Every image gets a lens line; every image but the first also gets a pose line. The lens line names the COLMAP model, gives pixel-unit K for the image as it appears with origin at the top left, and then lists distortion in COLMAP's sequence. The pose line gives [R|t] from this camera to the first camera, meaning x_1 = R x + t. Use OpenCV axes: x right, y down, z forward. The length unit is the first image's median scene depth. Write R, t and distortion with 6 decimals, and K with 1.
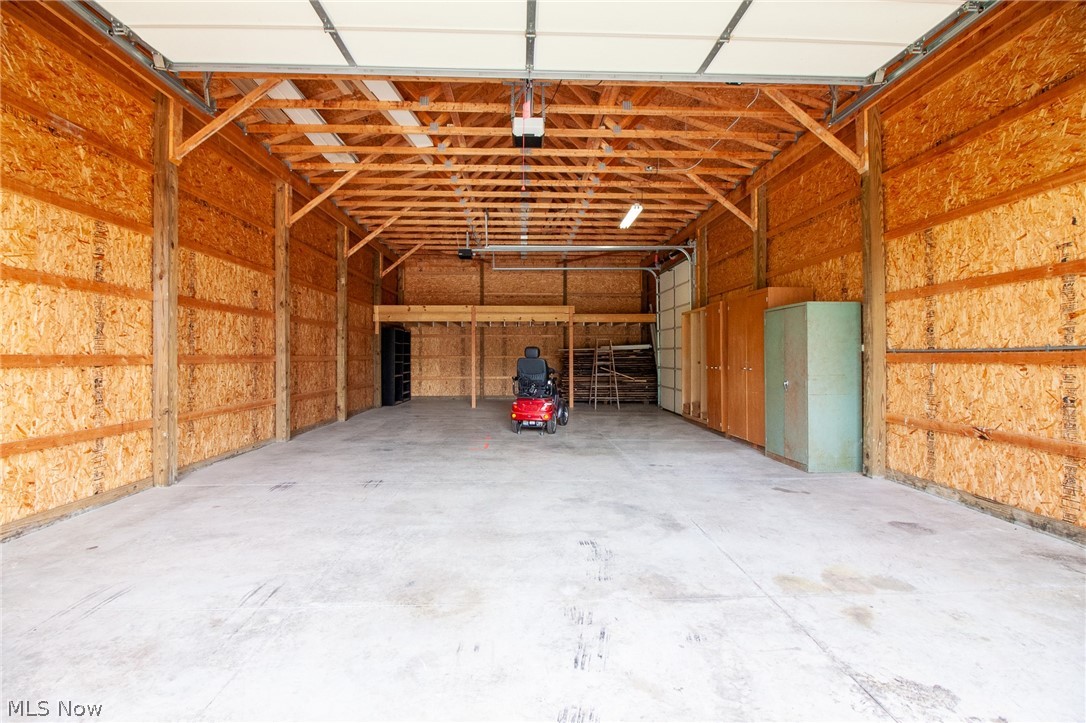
lens RADIAL K [[497.1, 0, 541.6], [0, 497.1, 347.4], [0, 0, 1]] dist [-0.001376, -0.000133]
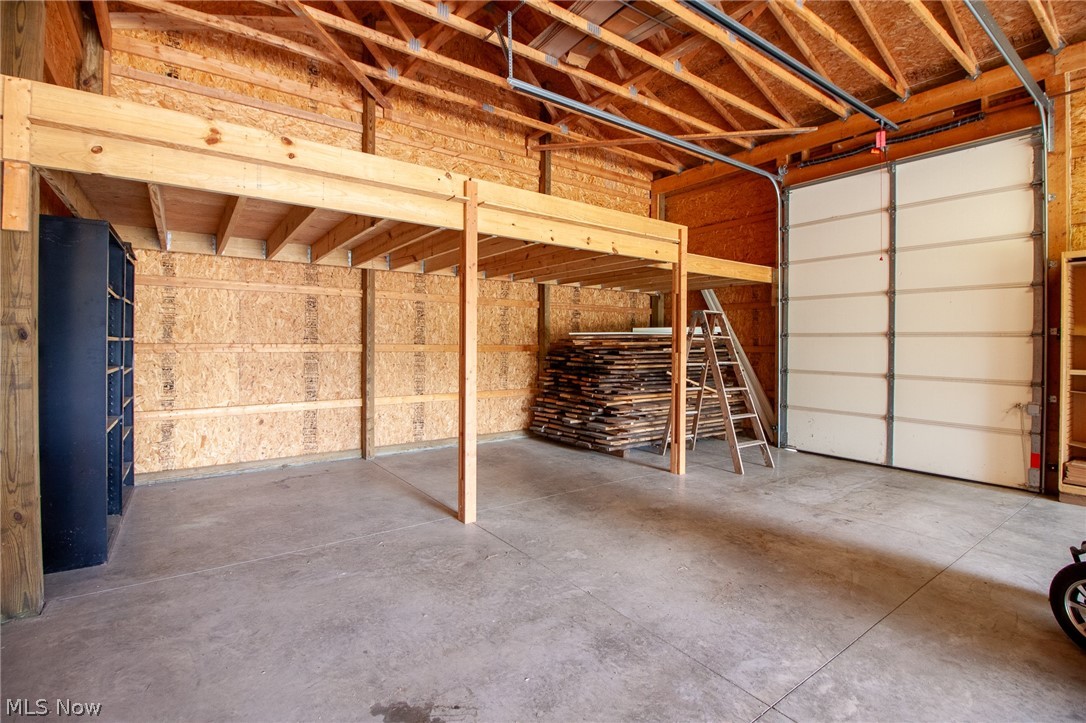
lens RADIAL K [[497.1, 0, 541.6], [0, 497.1, 347.4], [0, 0, 1]] dist [-0.001376, -0.000133]
pose [[0.833168, 0.003948, 0.553005, -0.293339], [-0.016101, 0.999724, 0.017122, 0.013108], [-0.552785, -0.023169, 0.833002, 0.802179]]
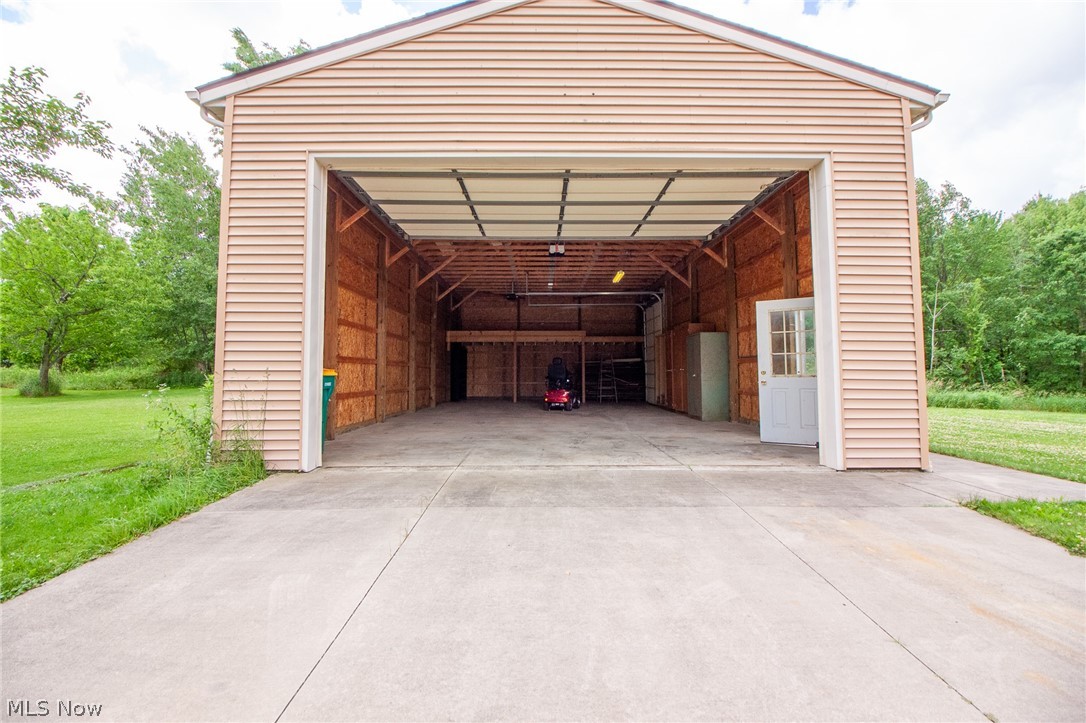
lens RADIAL K [[497.1, 0, 541.6], [0, 497.1, 347.4], [0, 0, 1]] dist [-0.001376, -0.000133]
pose [[0.999230, -0.001486, -0.039217, -0.004545], [-0.000016, 0.999267, -0.038289, 0.020099], [0.039245, 0.038260, 0.998497, -0.471284]]
